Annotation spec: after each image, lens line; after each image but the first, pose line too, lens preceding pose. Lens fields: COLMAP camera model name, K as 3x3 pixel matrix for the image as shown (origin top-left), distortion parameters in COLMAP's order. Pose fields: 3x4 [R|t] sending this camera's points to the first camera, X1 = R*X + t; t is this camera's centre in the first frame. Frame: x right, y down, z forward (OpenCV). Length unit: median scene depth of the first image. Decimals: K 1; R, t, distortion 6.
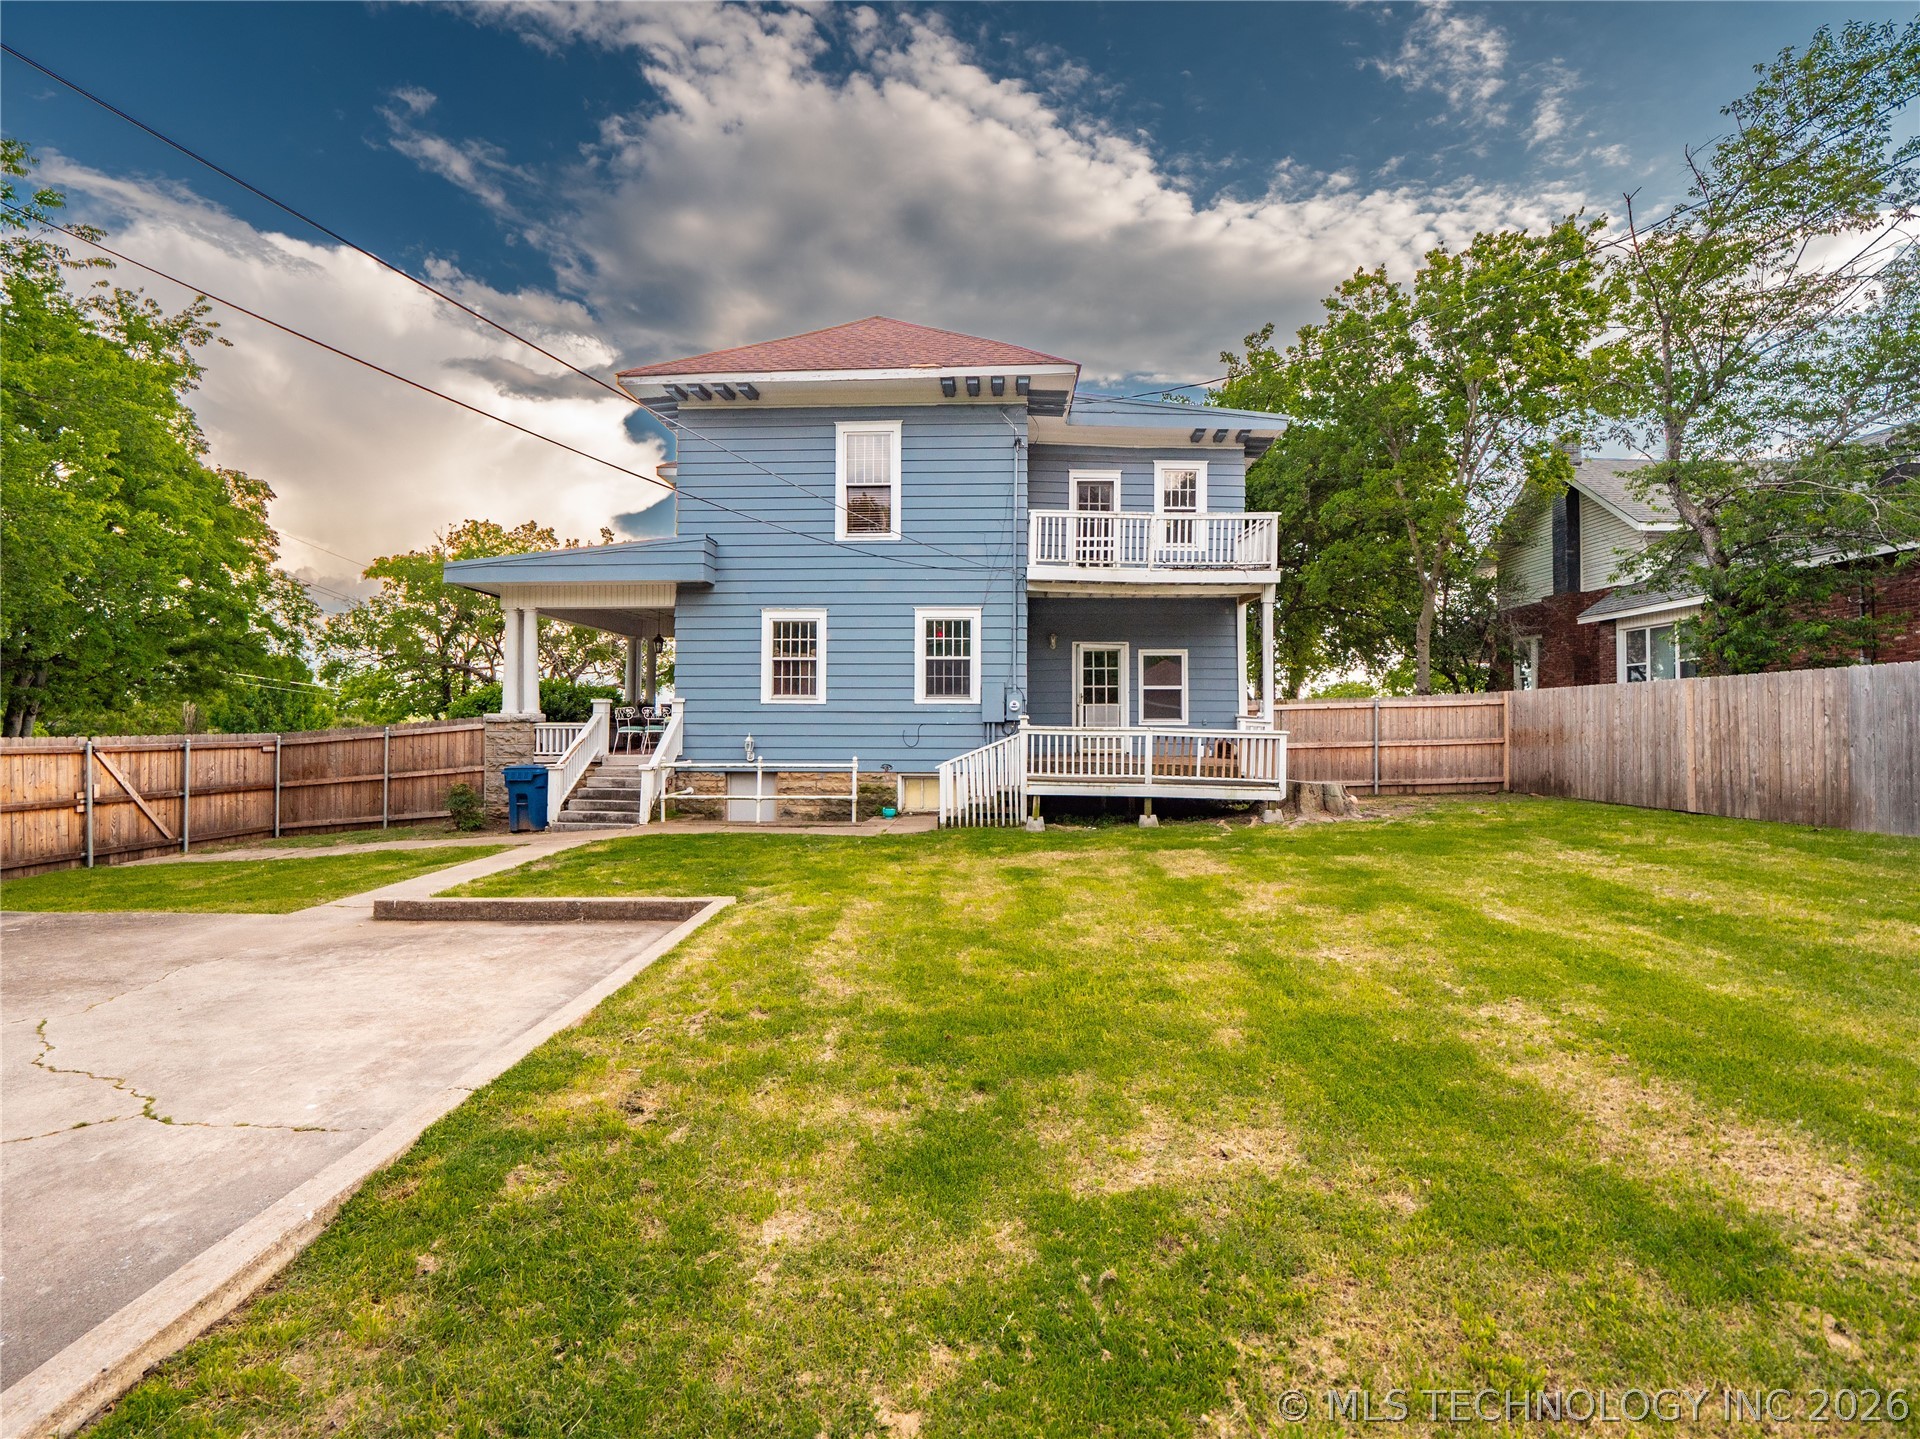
lens RADIAL K [[927.9, 0, 955.0], [0, 927.9, 729.5], [0, 0, 1]] dist [-0.001158, -0.000437]
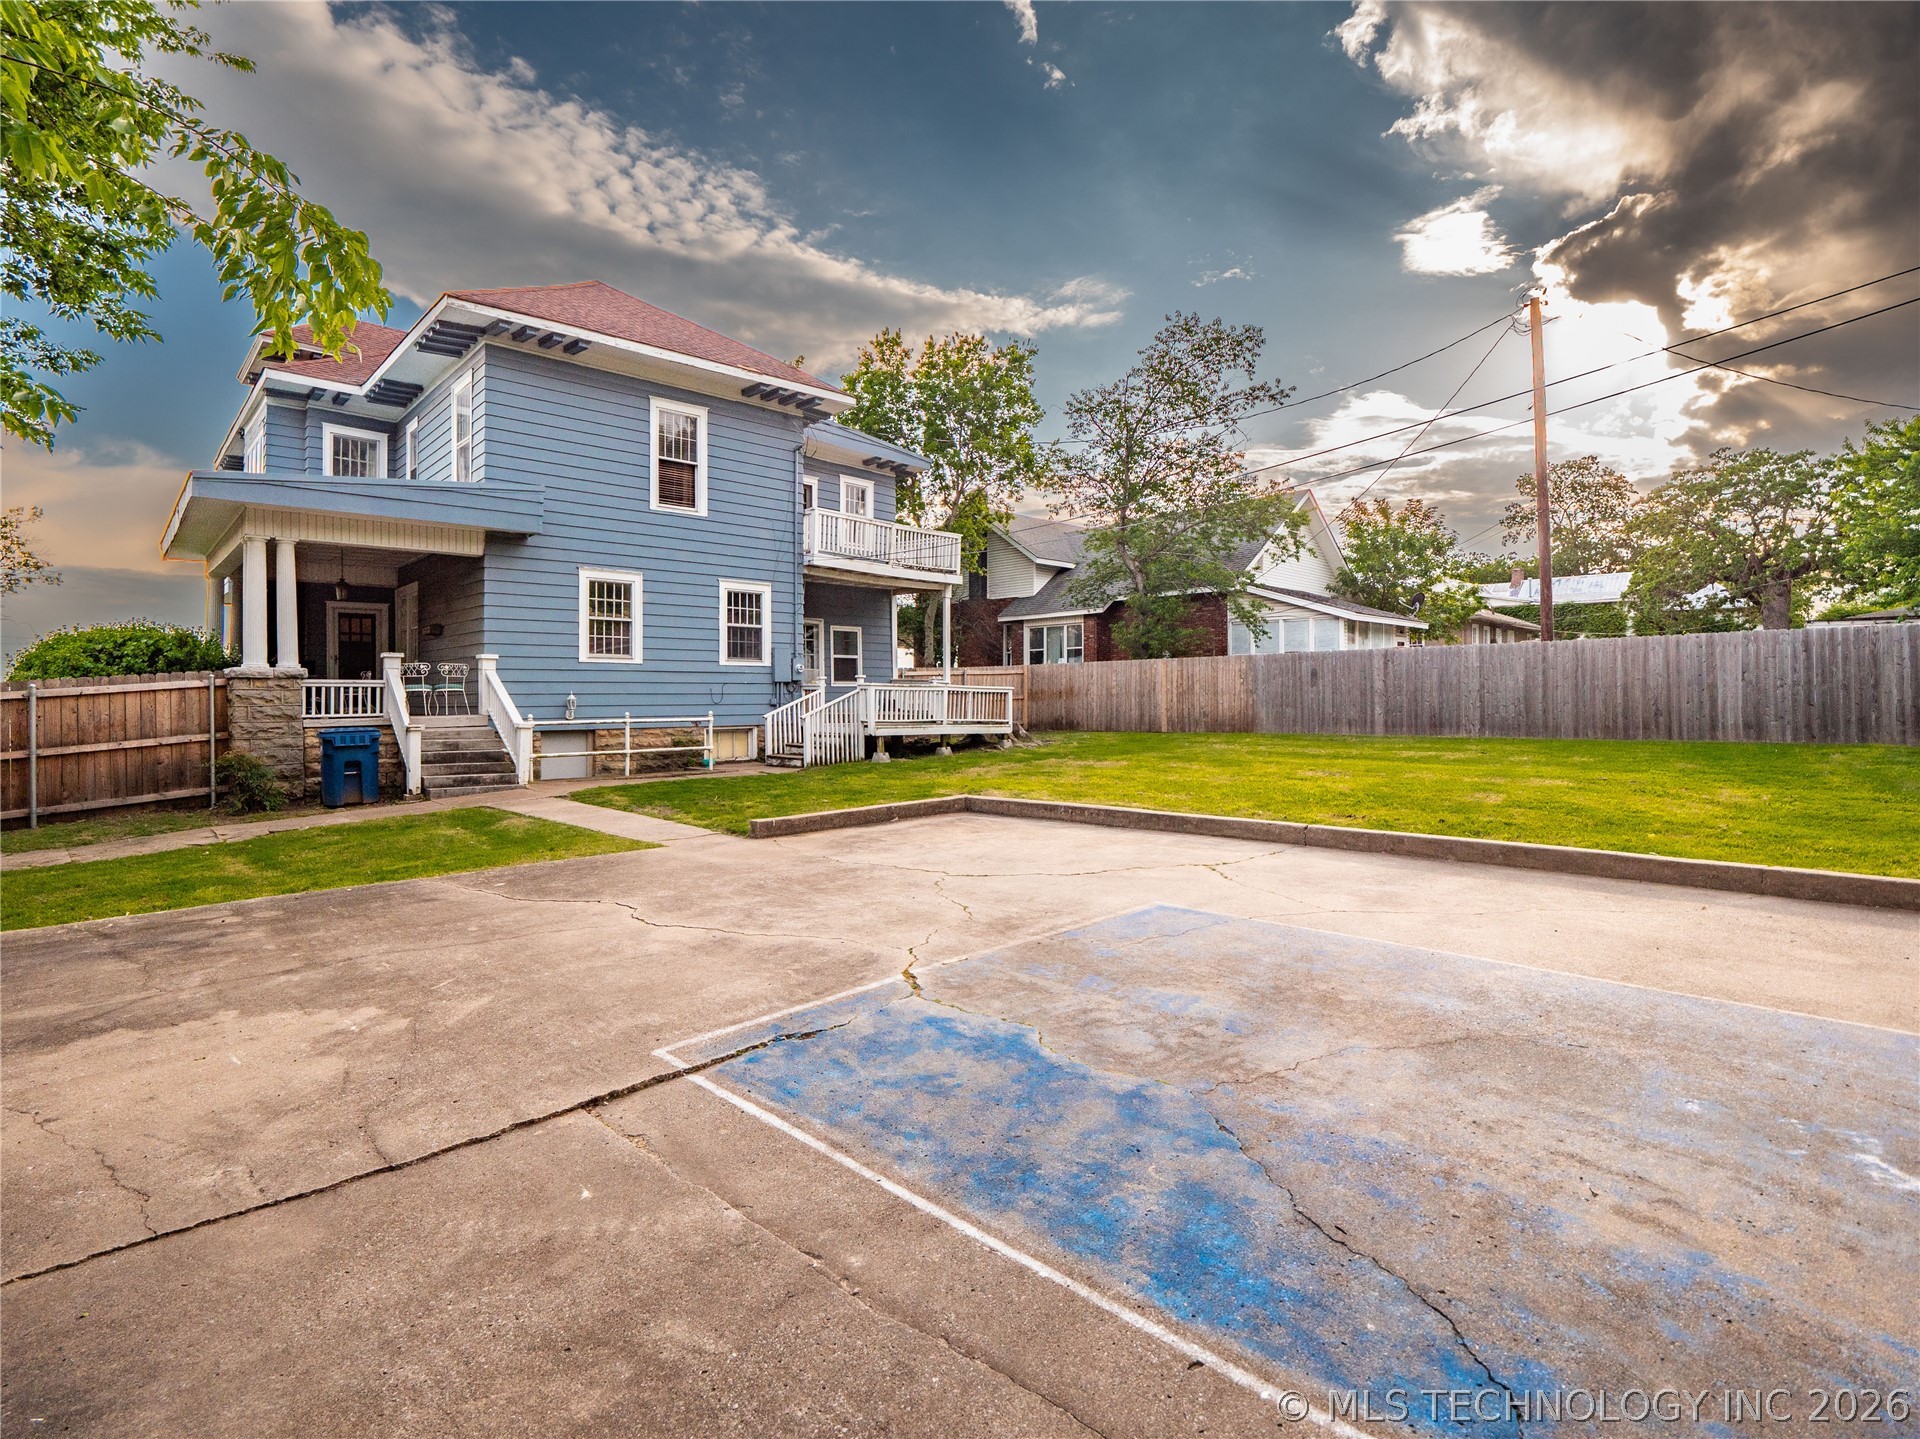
lens RADIAL K [[927.9, 0, 955.0], [0, 927.9, 729.5], [0, 0, 1]] dist [-0.001158, -0.000437]
pose [[0.704975, -0.029317, 0.708626, -0.637194], [0.011674, 0.999490, 0.029737, 0.019996], [-0.709136, -0.012692, 0.704957, 0.007078]]
